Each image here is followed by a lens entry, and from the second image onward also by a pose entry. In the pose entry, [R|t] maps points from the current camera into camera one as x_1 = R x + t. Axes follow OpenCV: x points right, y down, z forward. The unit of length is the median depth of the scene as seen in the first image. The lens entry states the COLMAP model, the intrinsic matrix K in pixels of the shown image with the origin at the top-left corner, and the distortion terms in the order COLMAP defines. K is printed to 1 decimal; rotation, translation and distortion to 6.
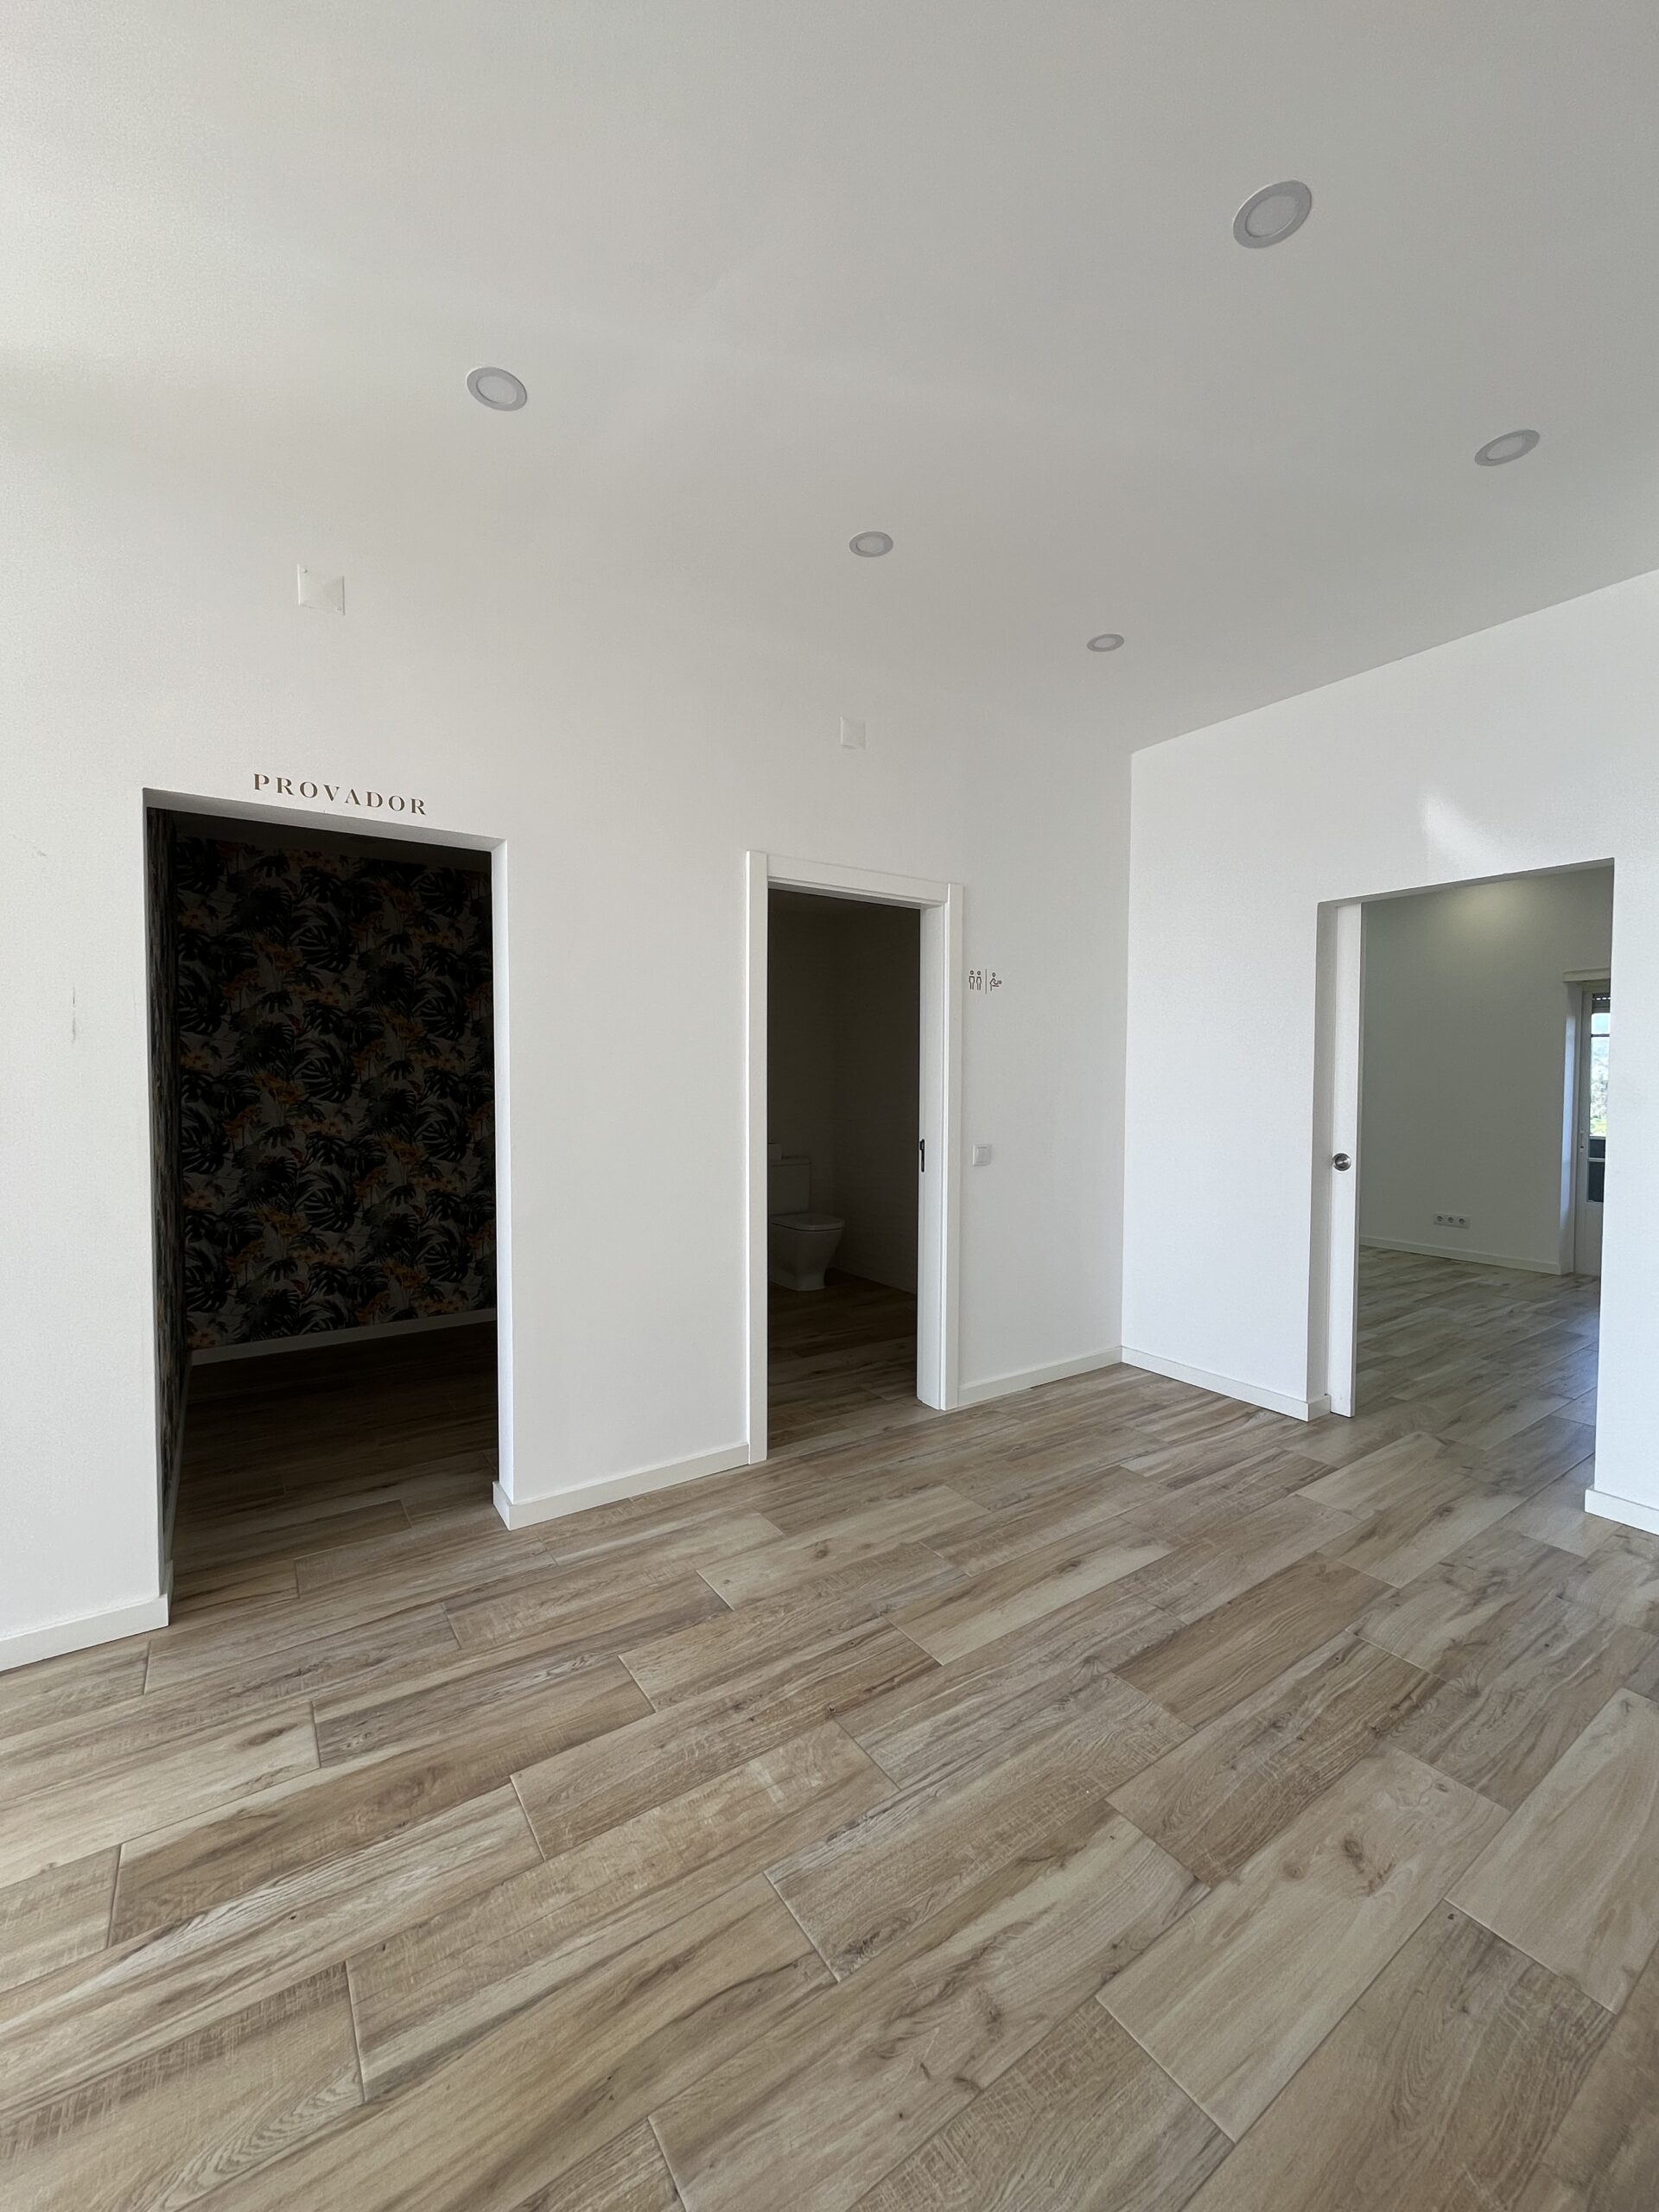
lens RADIAL K [[887.7, 0, 830.2], [0, 887.7, 1105.9], [0, 0, 1]] dist [-0.002601, 0.000369]
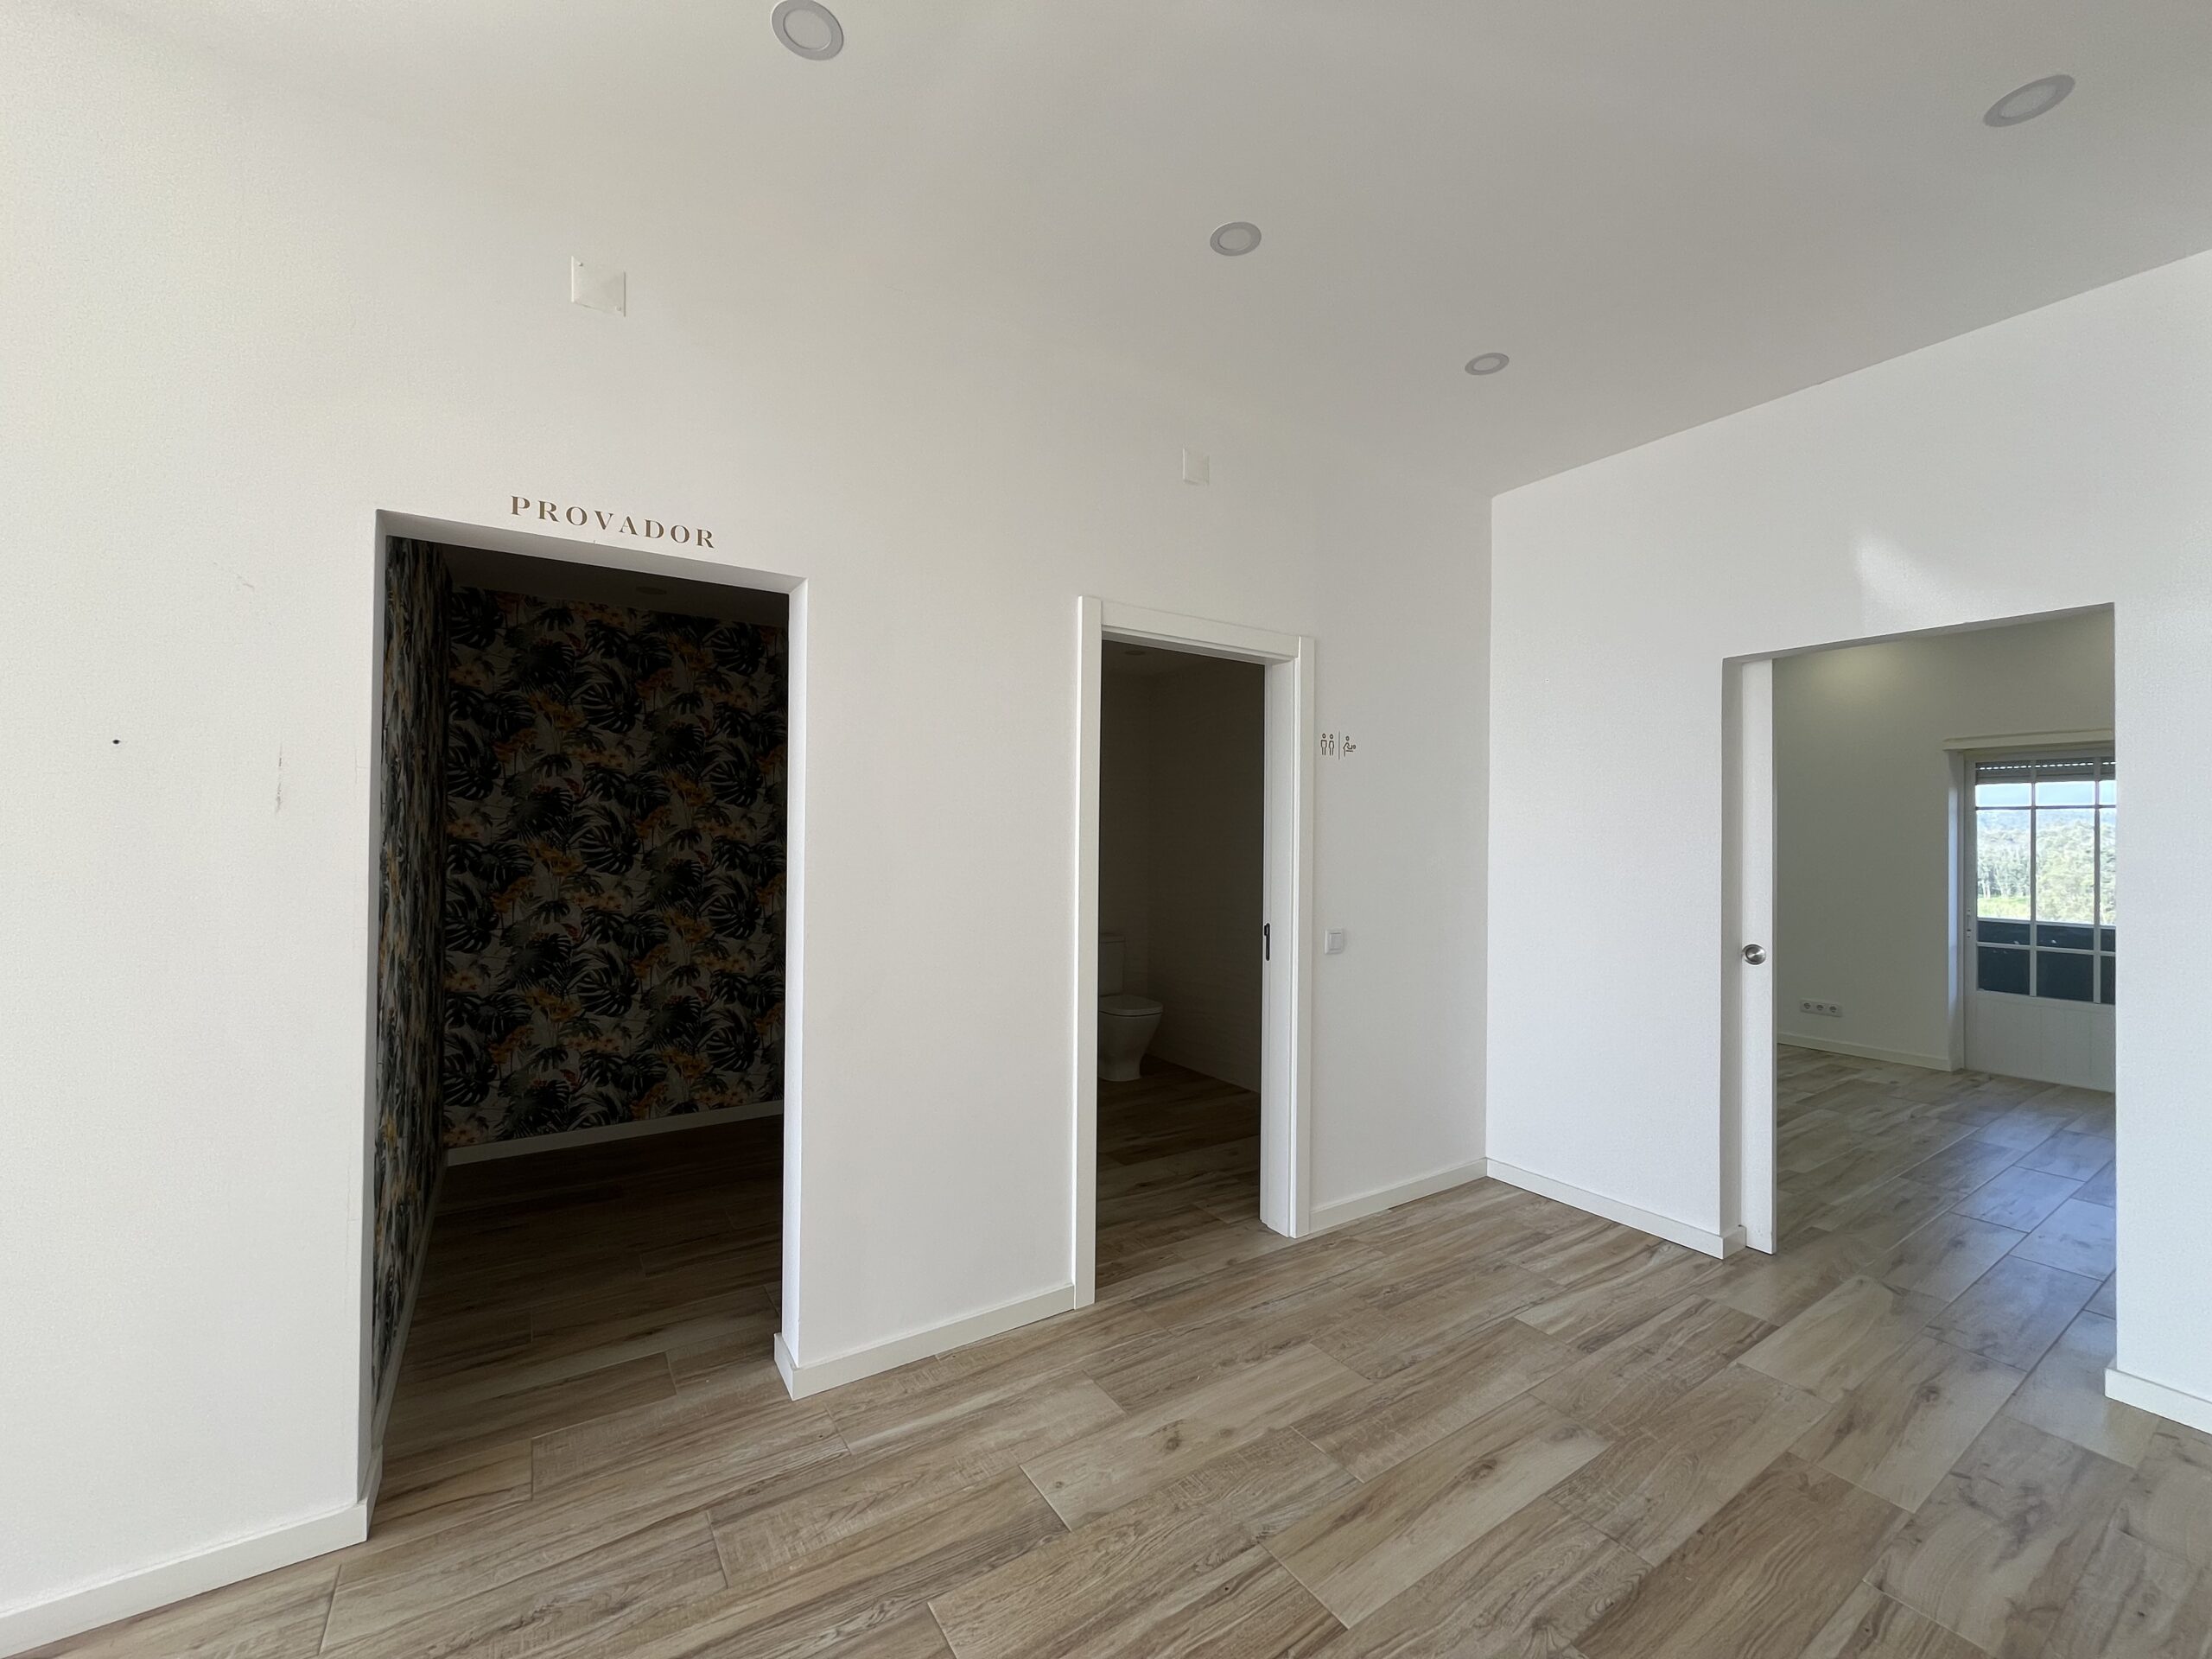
lens RADIAL K [[887.7, 0, 1105.4], [0, 887.7, 832.2], [0, 0, 1]] dist [-0.002601, 0.000369]
pose [[0.999804, 0.006216, -0.018779, -0.051640], [-0.007027, 0.999030, -0.043474, -0.017120], [0.018490, 0.043597, 0.998878, 0.139477]]
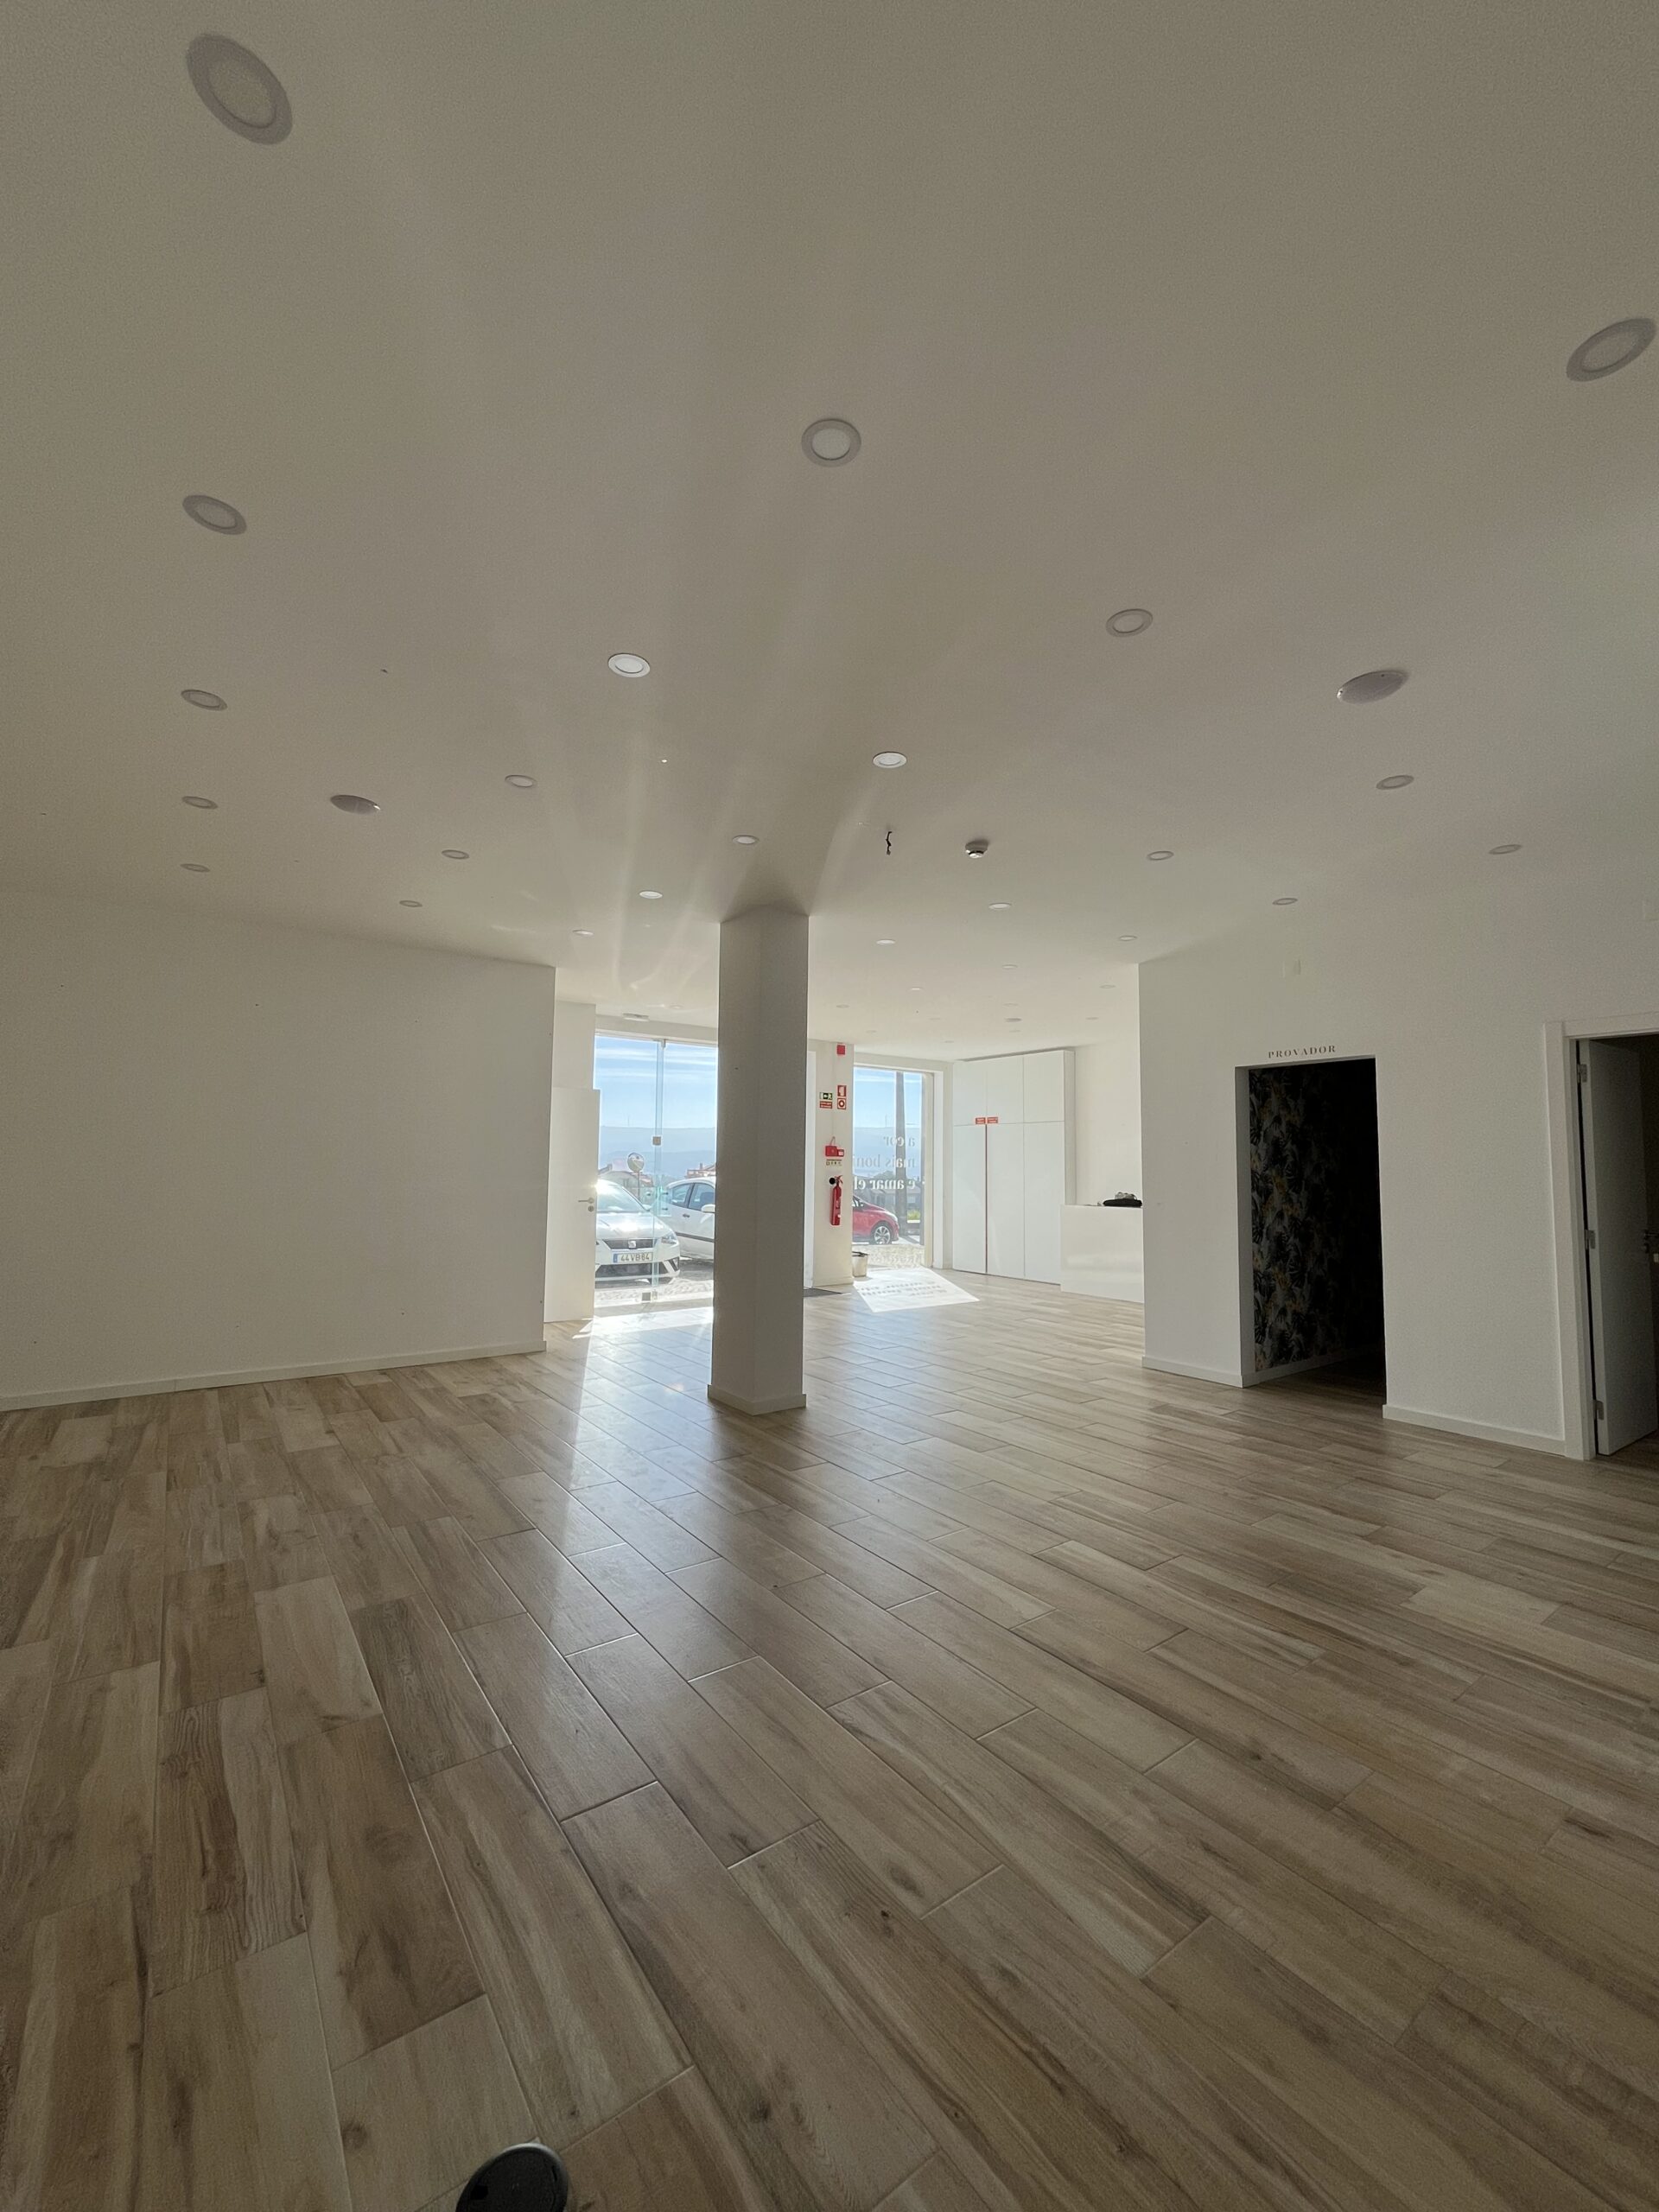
lens RADIAL K [[887.7, 0, 835.1], [0, 887.7, 1105.3], [0, 0, 1]] dist [-0.002601, 0.000369]
pose [[0.037059, -0.071351, -0.996763, 1.355223], [-0.054445, 0.995822, -0.073308, 0.022034], [0.997829, 0.056986, 0.033020, -0.223145]]
